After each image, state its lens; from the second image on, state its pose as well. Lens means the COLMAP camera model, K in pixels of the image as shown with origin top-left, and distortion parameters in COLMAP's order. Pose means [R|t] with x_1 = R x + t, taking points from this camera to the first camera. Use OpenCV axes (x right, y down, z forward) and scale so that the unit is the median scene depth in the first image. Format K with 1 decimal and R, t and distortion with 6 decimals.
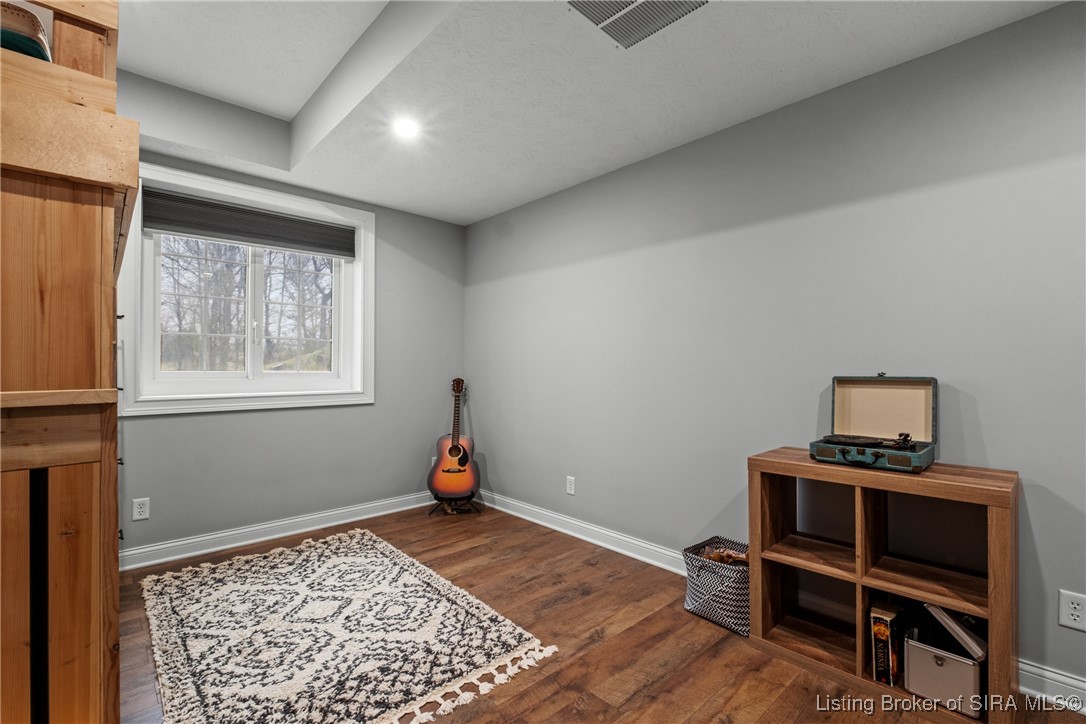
lens RADIAL K [[482.4, 0, 542.9], [0, 482.4, 365.9], [0, 0, 1]] dist [-0.000994, -0.004289]
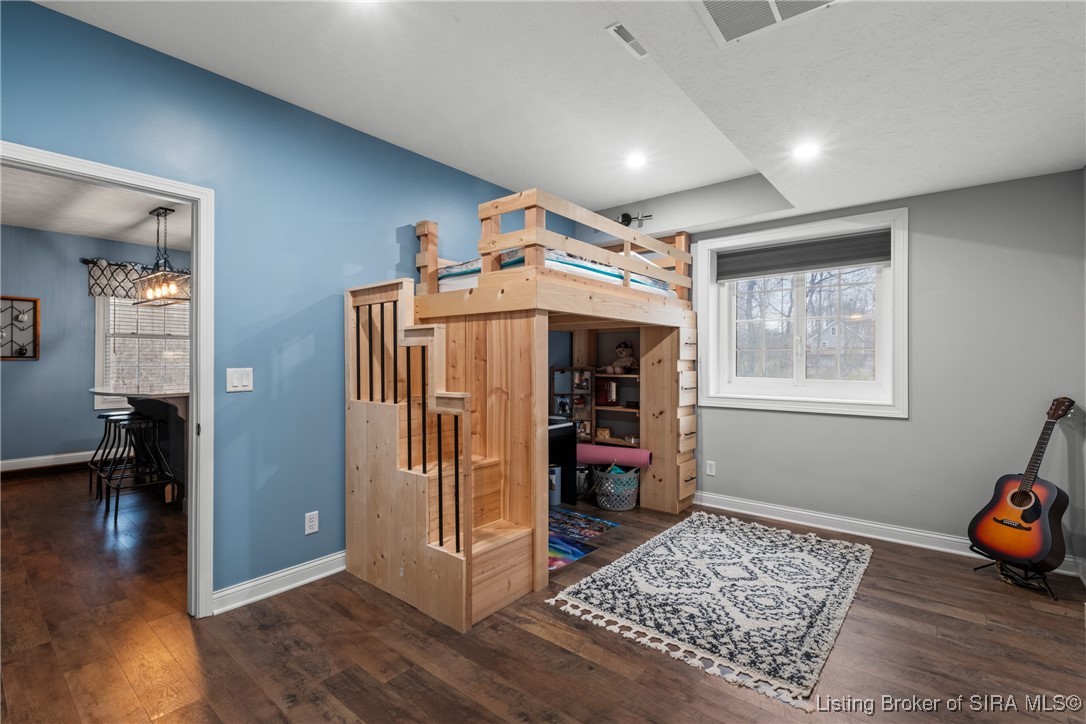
lens RADIAL K [[482.4, 0, 544.0], [0, 482.4, 358.0], [0, 0, 1]] dist [-0.000994, -0.004289]
pose [[0.143732, -0.000955, -0.989616, 0.652942], [0.000751, 0.999999, -0.000856, -0.051454], [0.989616, -0.000620, 0.143732, 0.297616]]
